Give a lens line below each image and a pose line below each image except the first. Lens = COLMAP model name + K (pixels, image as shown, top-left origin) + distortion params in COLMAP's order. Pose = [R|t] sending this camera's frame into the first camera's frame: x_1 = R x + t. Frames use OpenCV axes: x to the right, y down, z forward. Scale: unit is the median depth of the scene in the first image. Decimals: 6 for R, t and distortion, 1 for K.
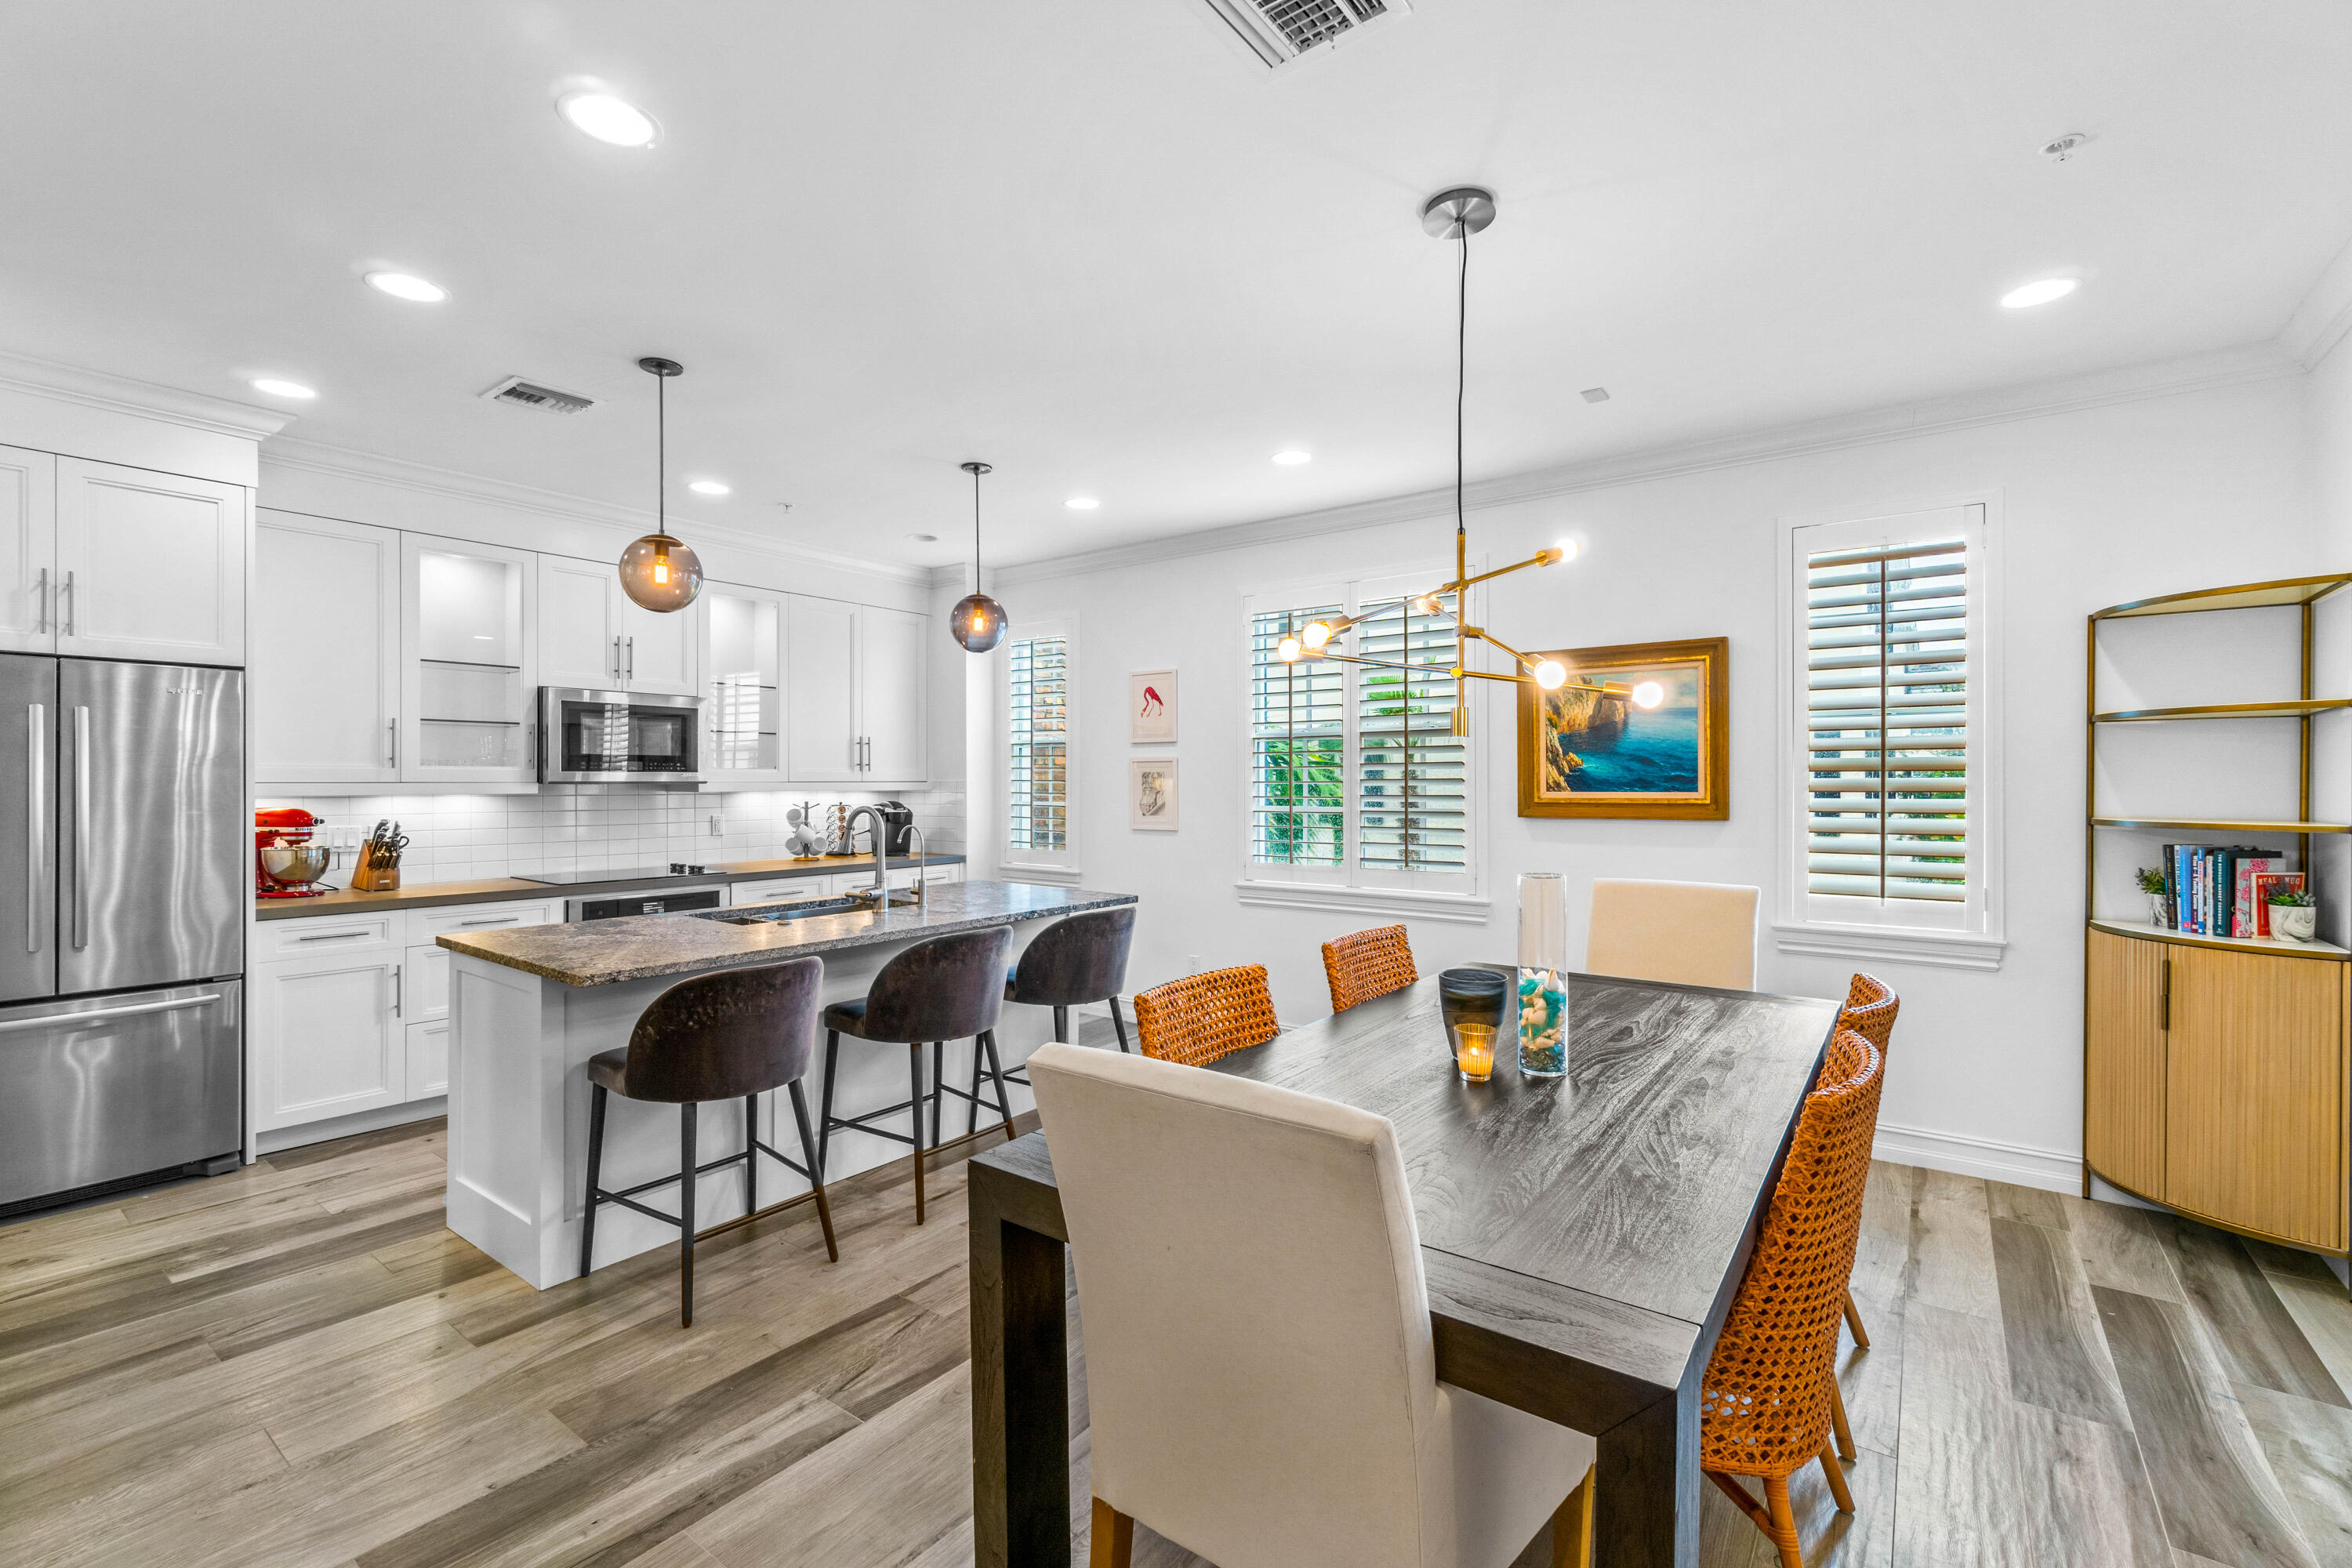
lens RADIAL K [[1033.4, 0, 1176.0], [0, 1033.4, 784.0], [0, 0, 1]] dist [0.000274, 0.000341]
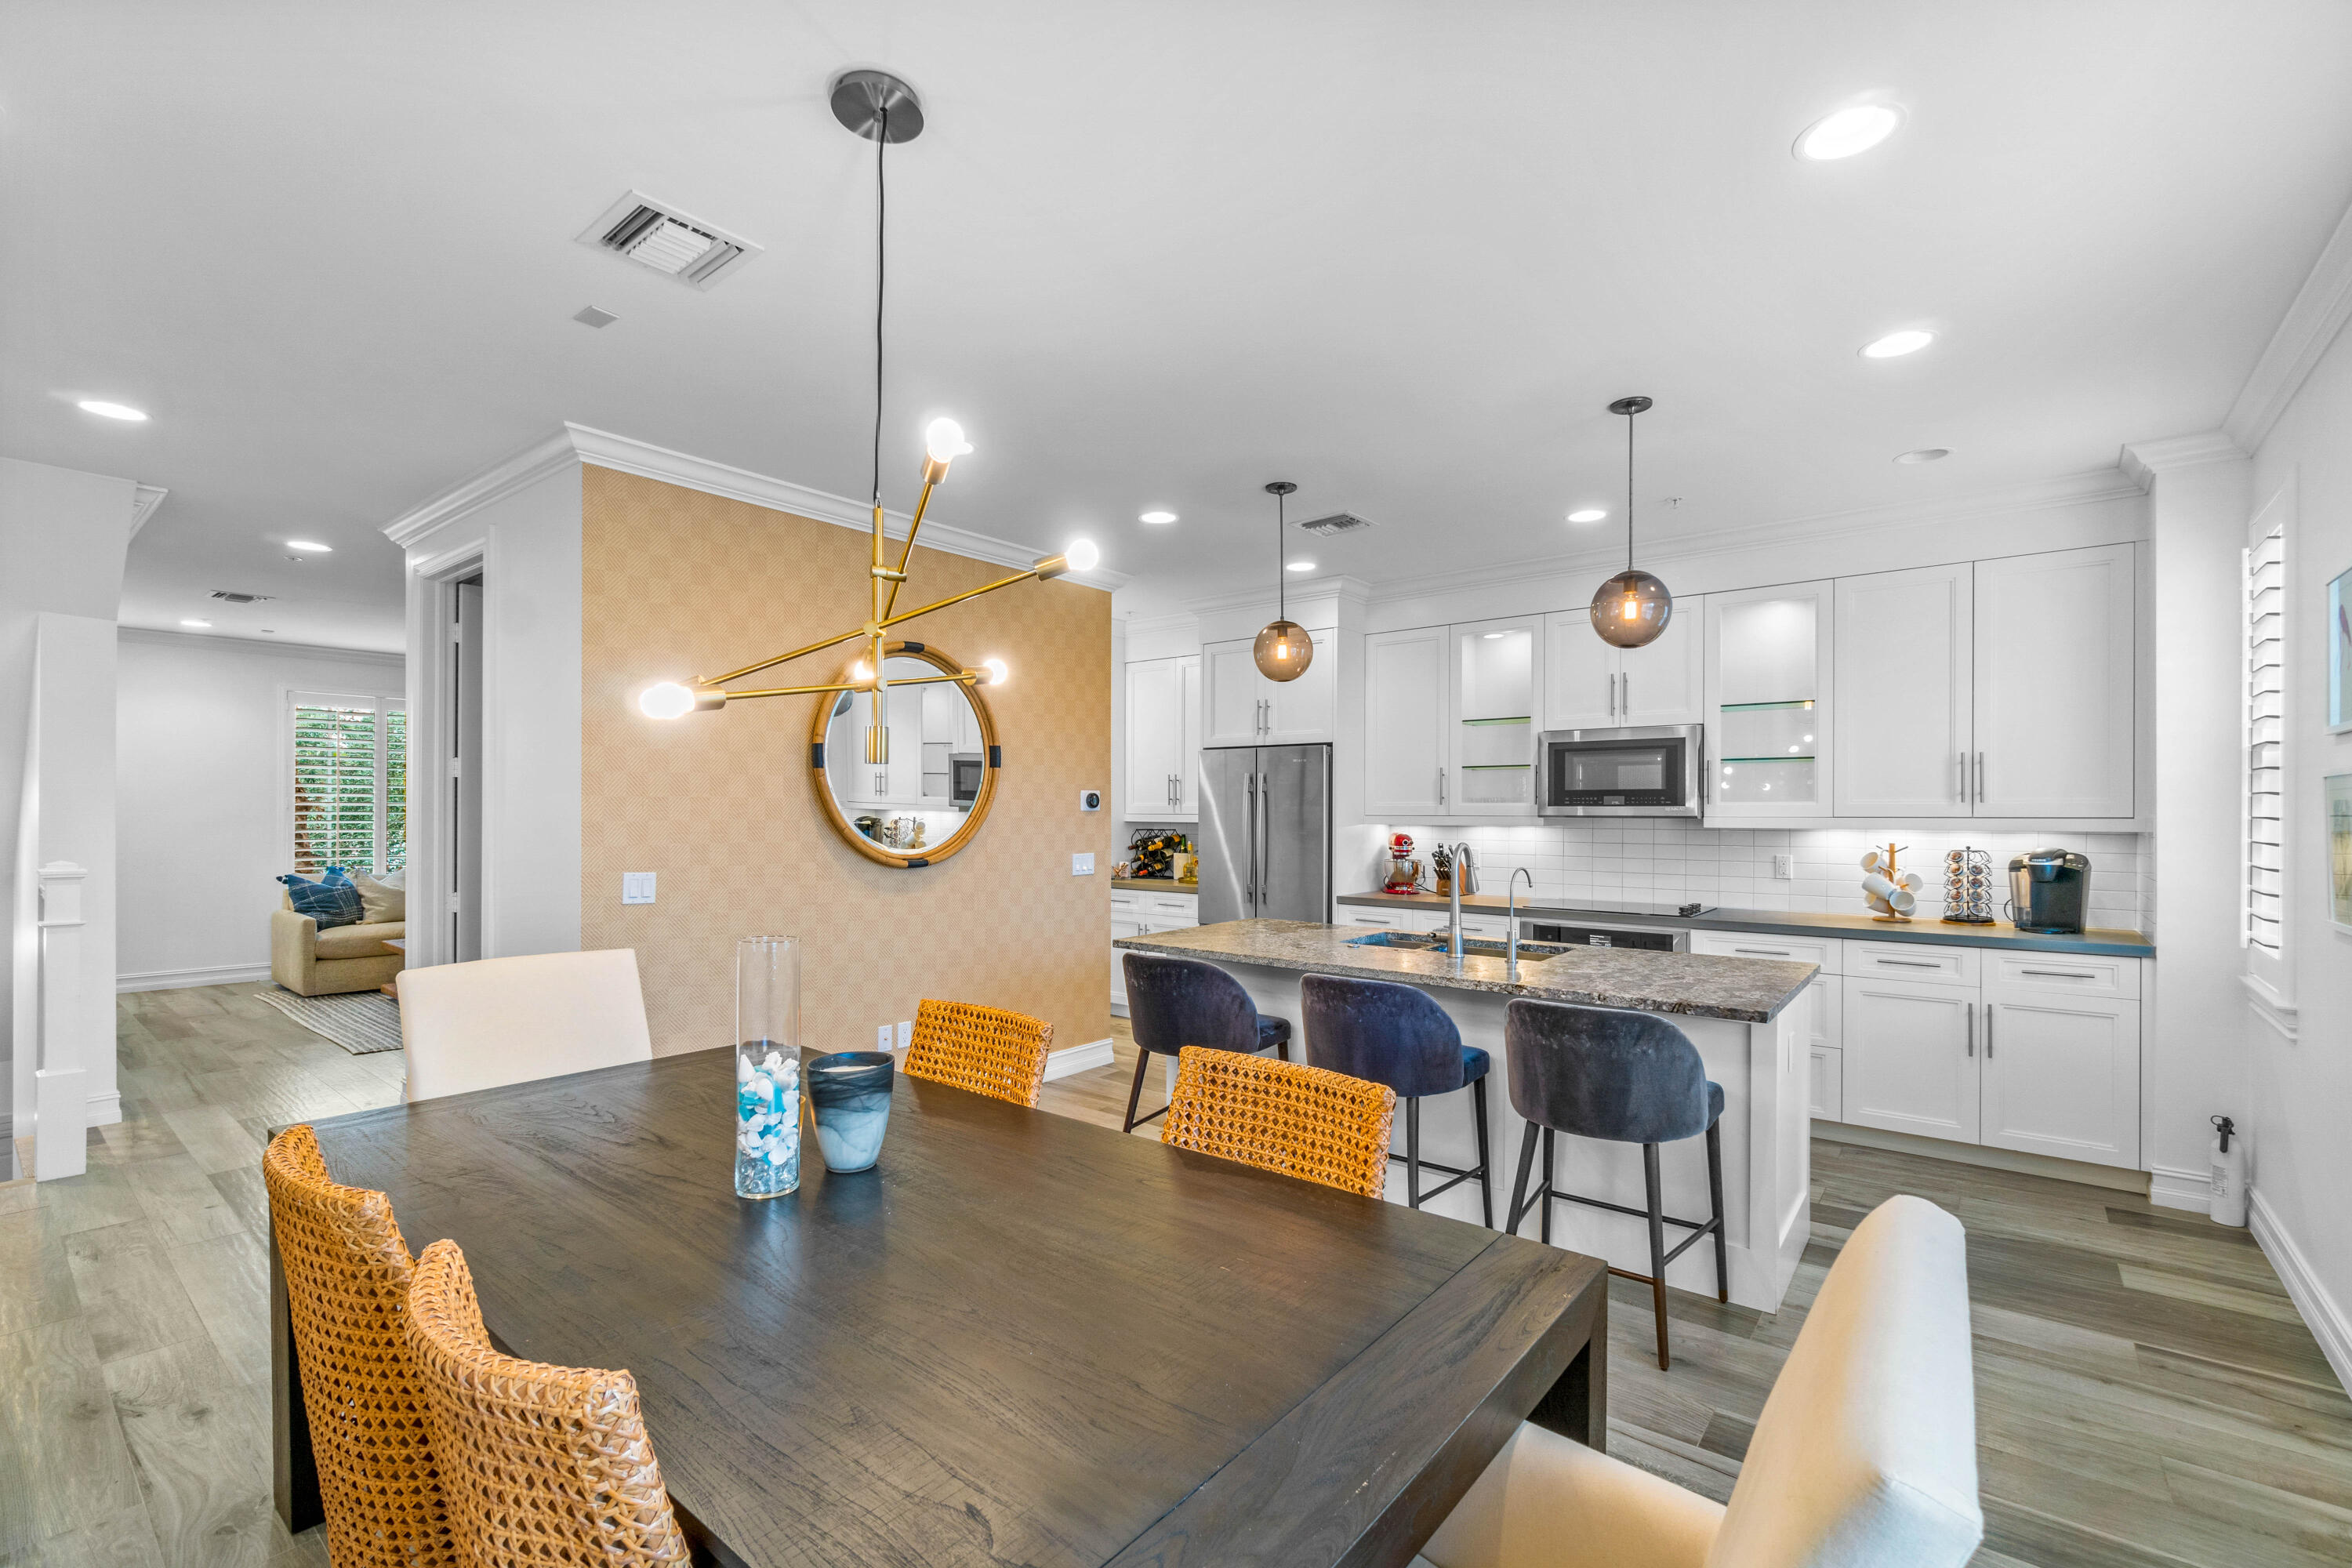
lens RADIAL K [[1007.2, 0, 1181.1], [0, 1007.2, 795.1], [0, 0, 1]] dist [-0.000082, 0.000805]
pose [[-0.036560, -0.015342, -0.999214, 0.530558], [-0.006710, 0.999863, -0.015107, -0.005013], [0.999309, 0.006152, -0.036658, 0.669081]]
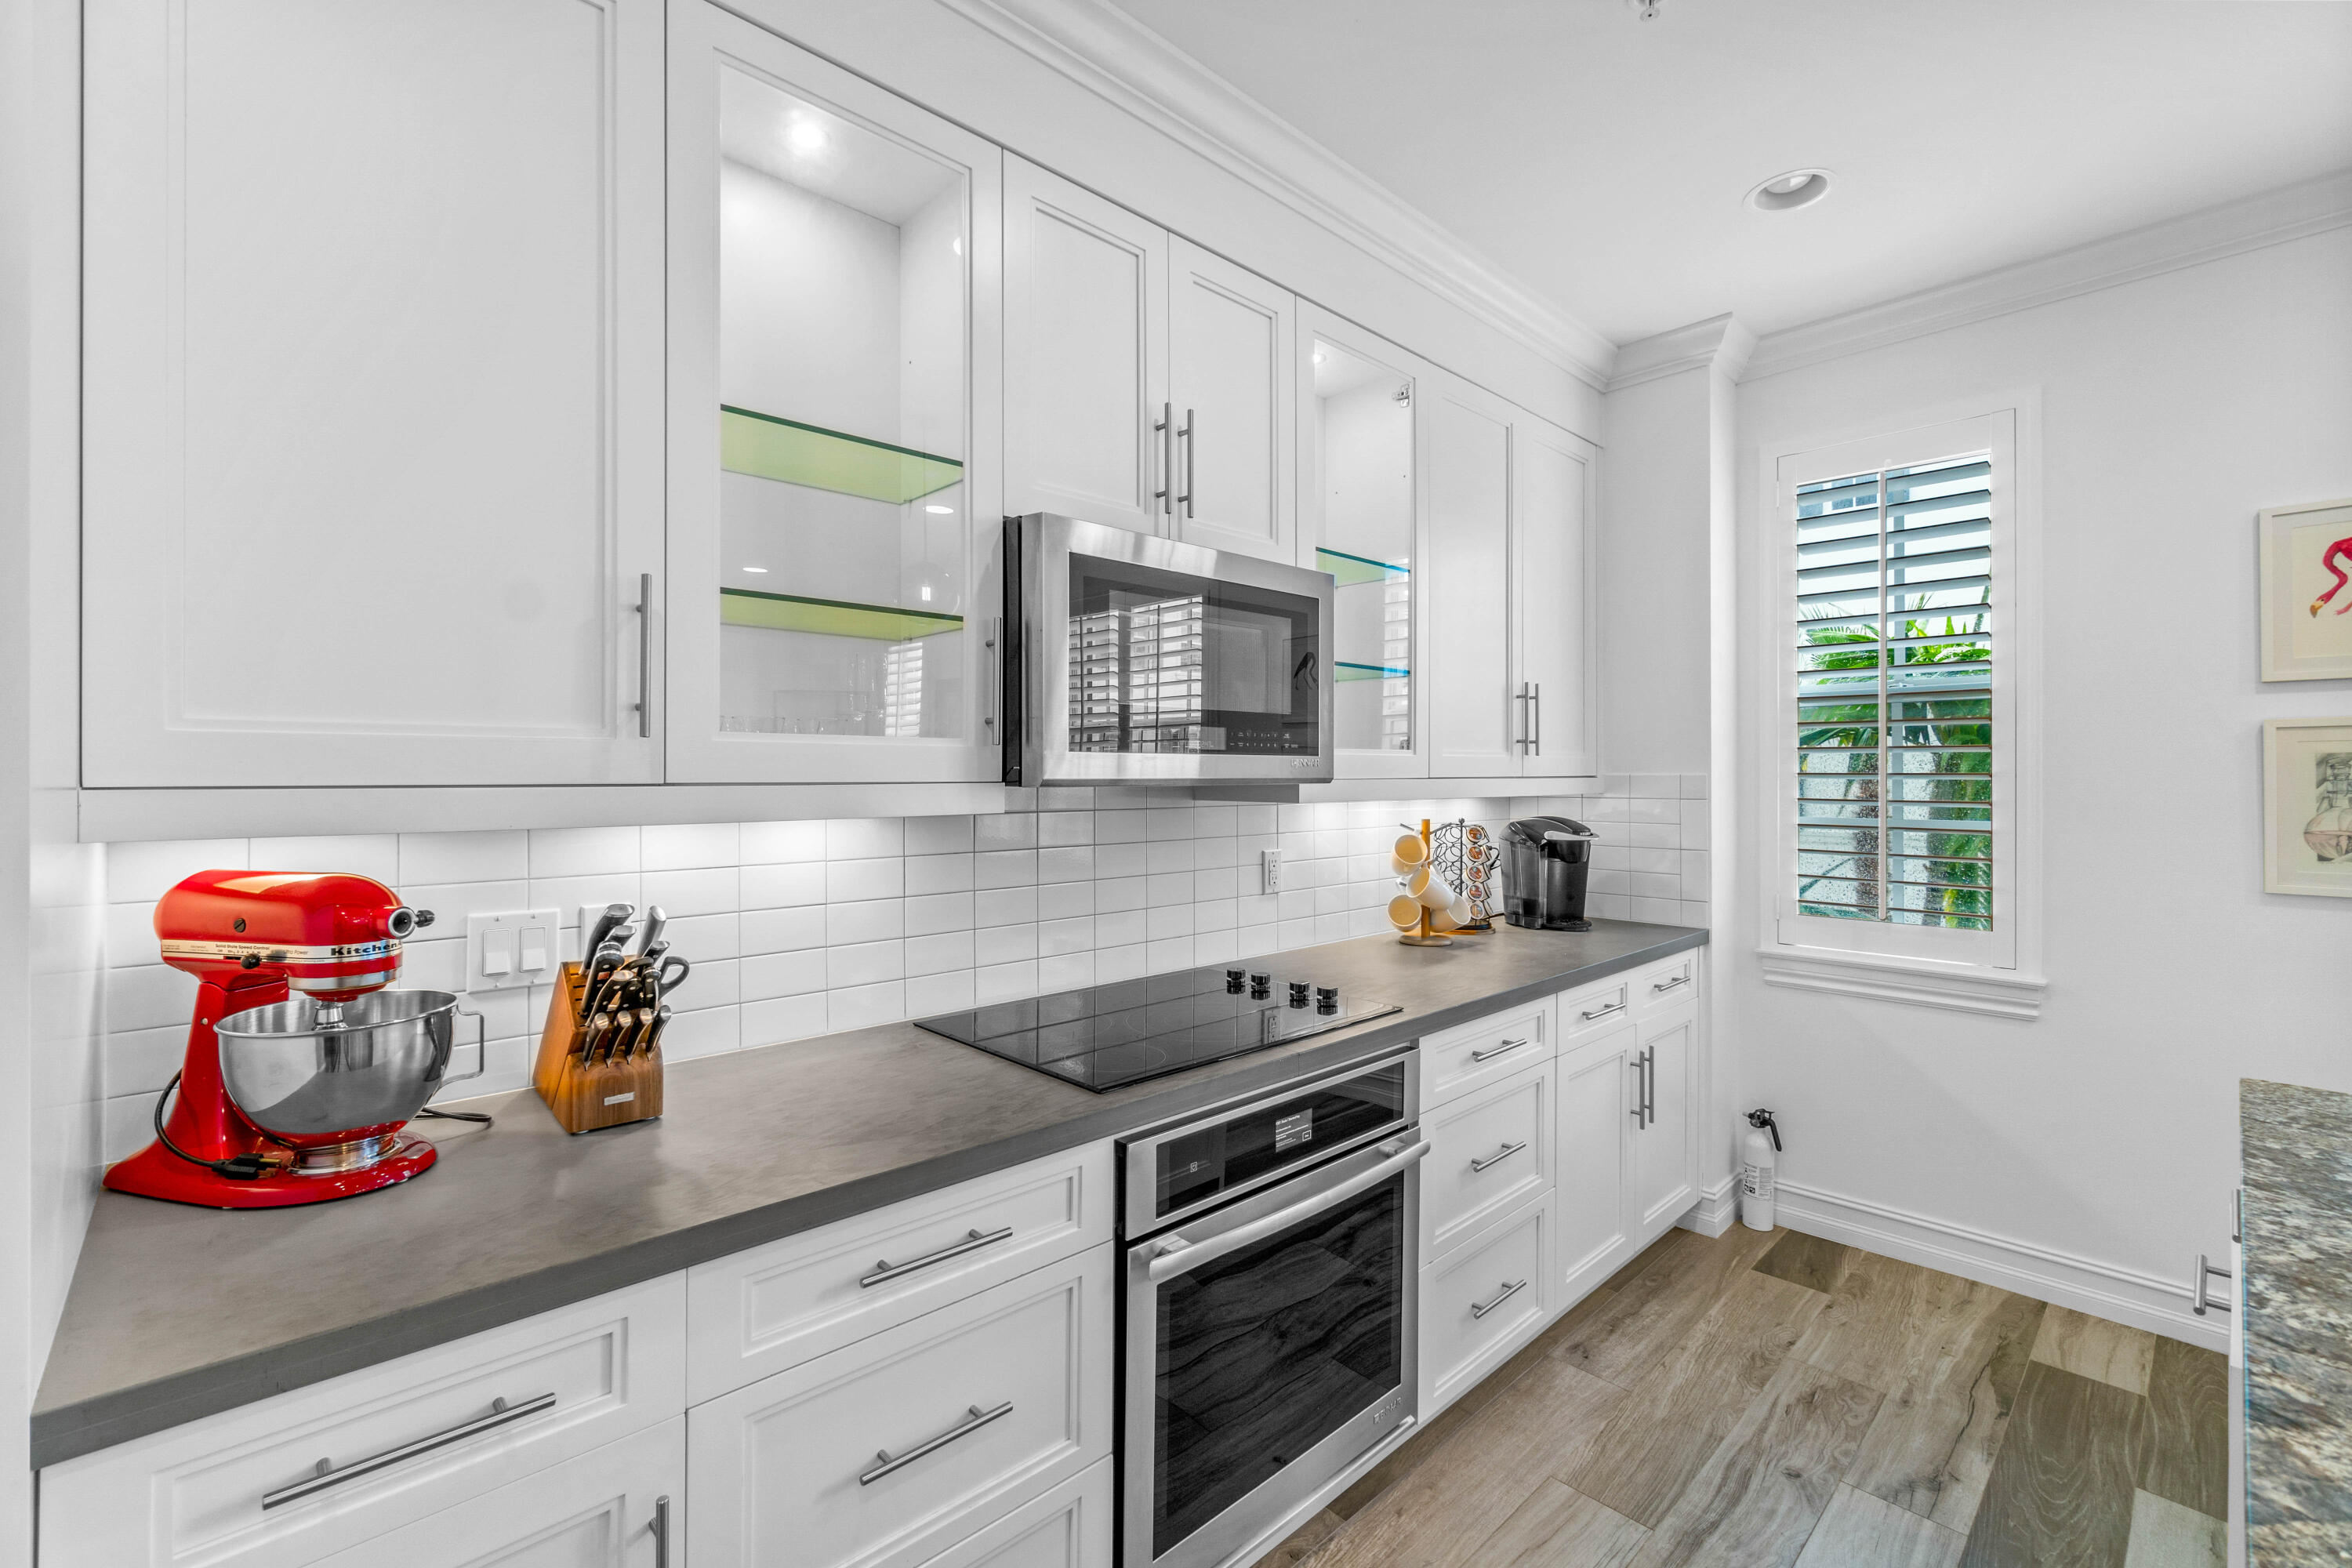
lens RADIAL K [[1023.1, 0, 1175.1], [0, 1023.1, 774.5], [0, 0, 1]] dist [-0.003601, -0.000523]
pose [[0.984982, -0.002292, -0.172641, -0.516193], [0.001780, 0.999994, -0.003117, -0.003186], [0.172647, 0.002763, 0.984980, 0.684504]]
